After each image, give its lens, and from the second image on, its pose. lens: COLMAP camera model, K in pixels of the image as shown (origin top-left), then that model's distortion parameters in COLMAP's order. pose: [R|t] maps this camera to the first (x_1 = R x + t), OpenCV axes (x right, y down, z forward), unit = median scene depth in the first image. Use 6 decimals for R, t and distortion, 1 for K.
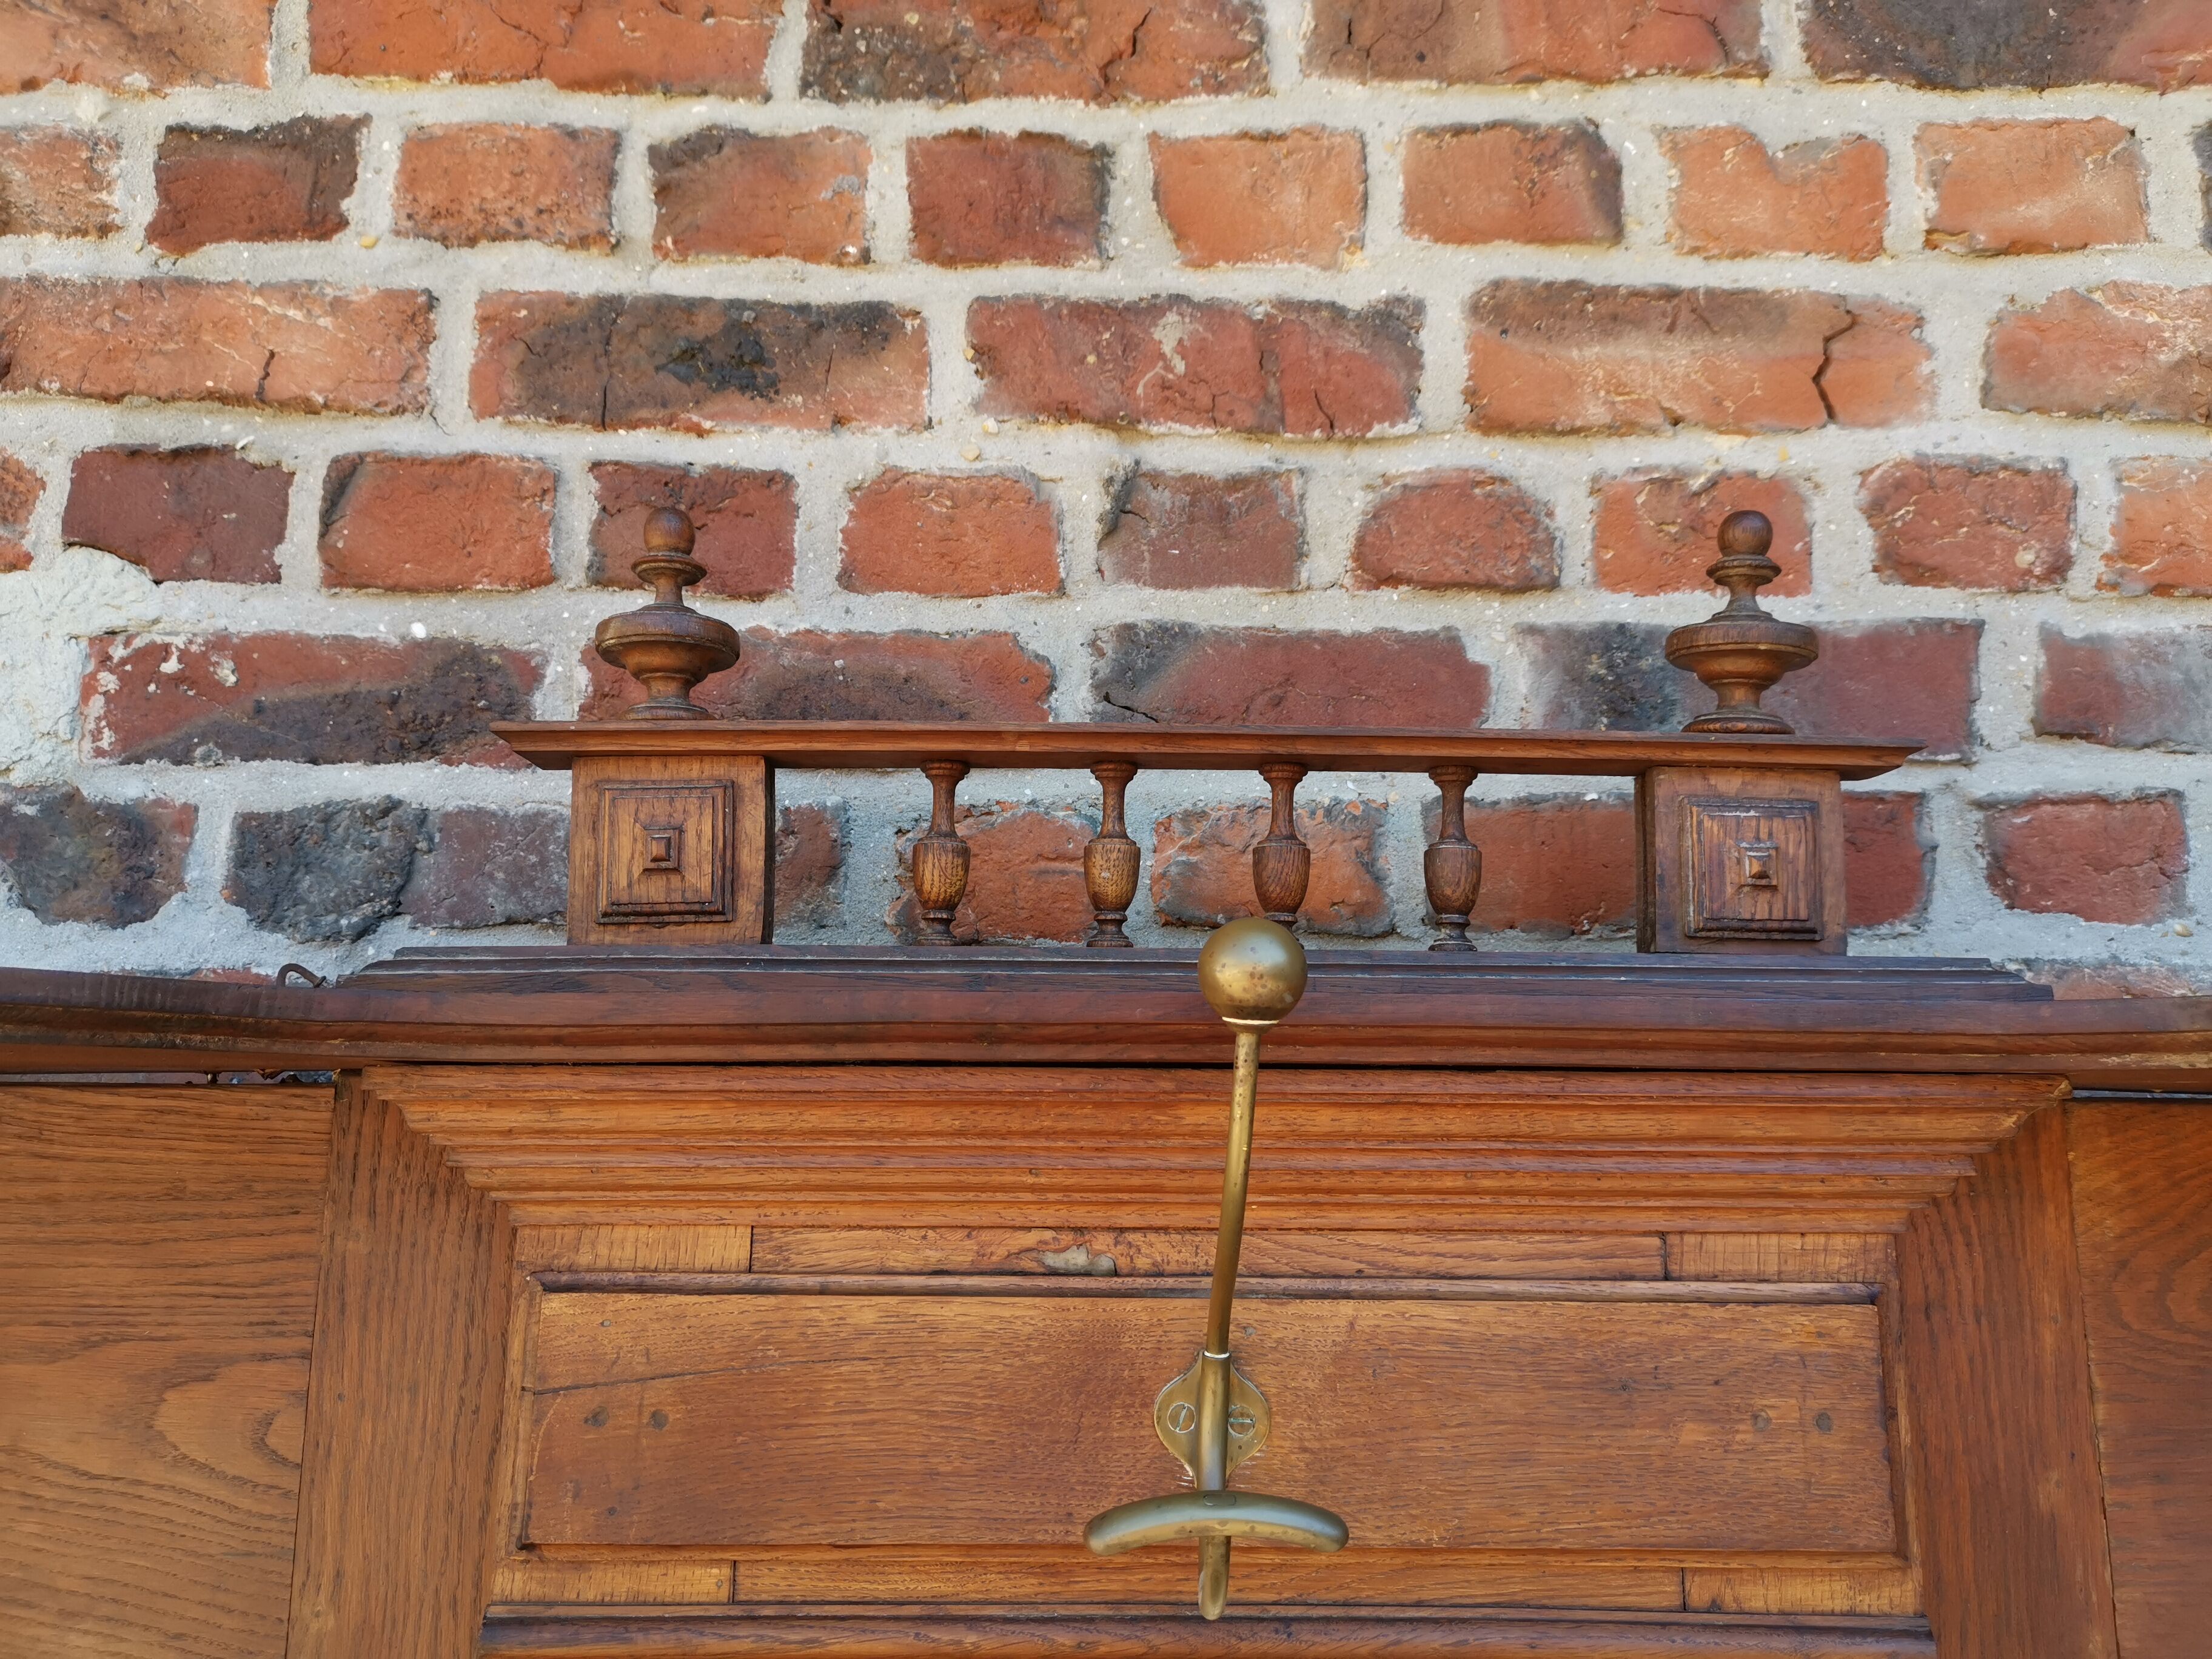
lens RADIAL K [[1719.9, 0, 1109.9], [0, 1719.9, 824.2], [0, 0, 1]] dist [0.053930, -0.070757]
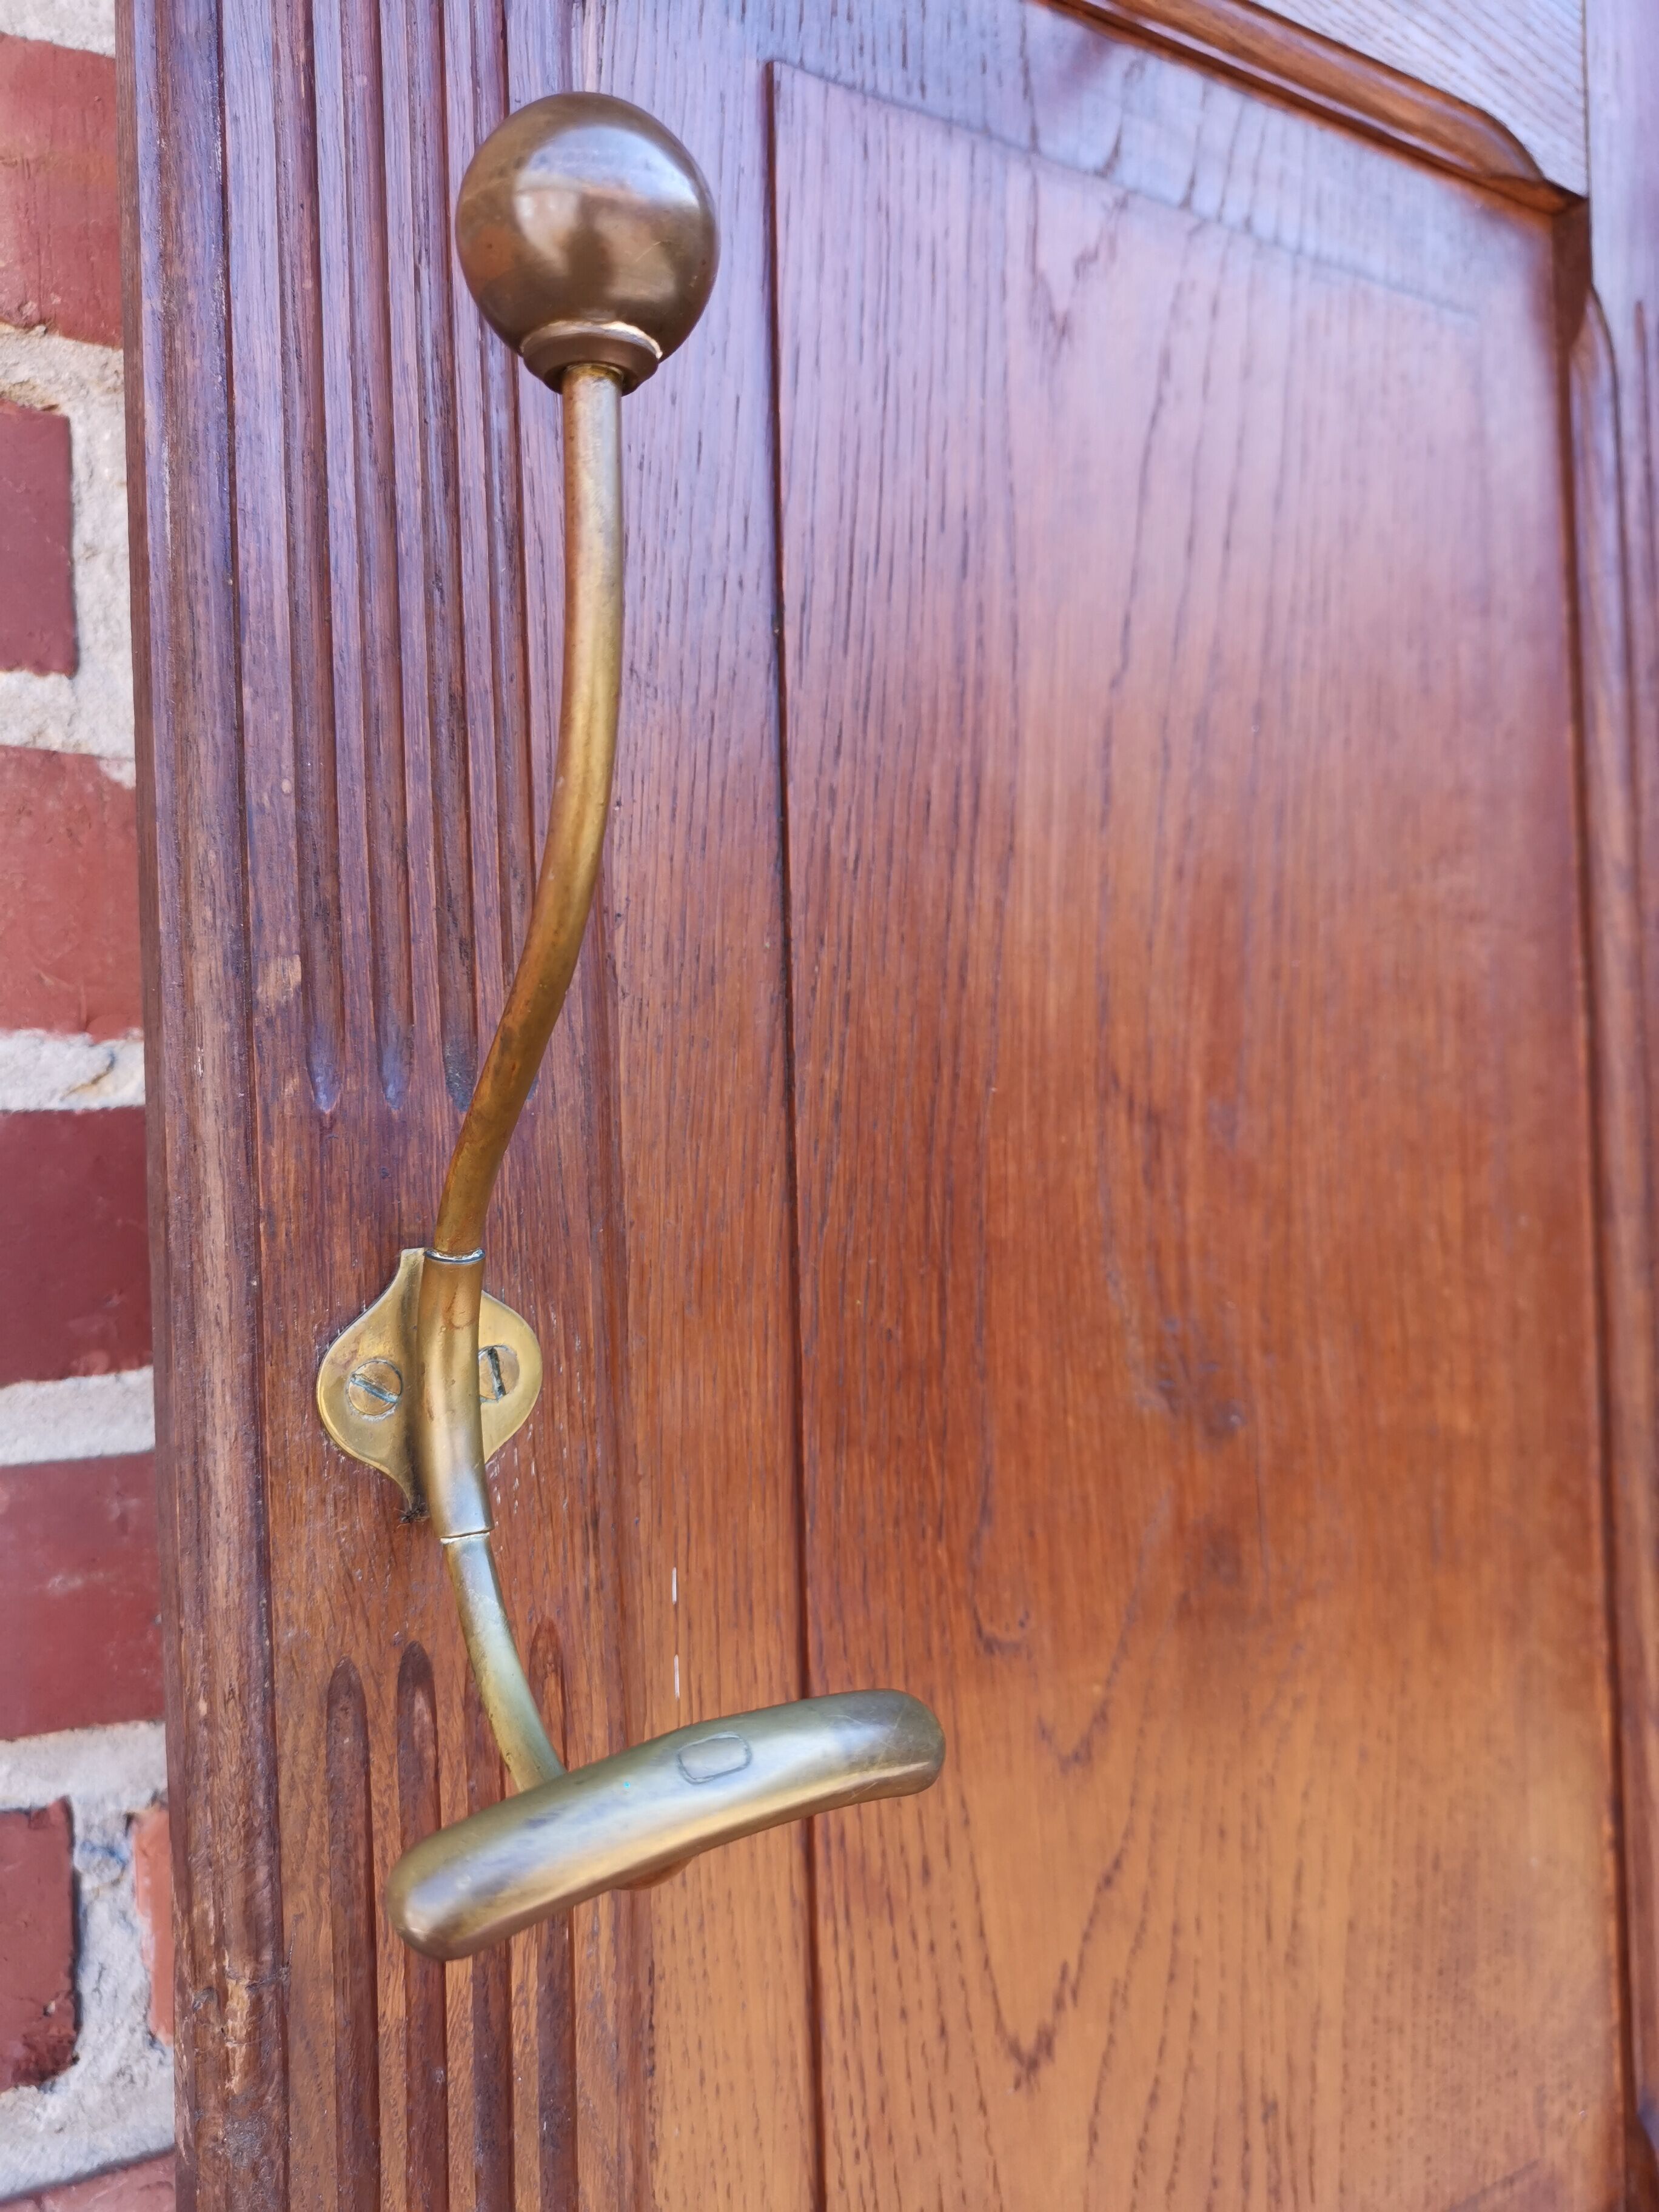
lens RADIAL K [[1747.1, 0, 834.4], [0, 1747.1, 1111.7], [0, 0, 1]] dist [0.029285, -0.049818]
pose [[0.836366, -0.028516, 0.547430, -0.940870], [-0.070488, 0.984761, 0.158990, 0.630788], [-0.543621, -0.171561, 0.821610, 0.342408]]
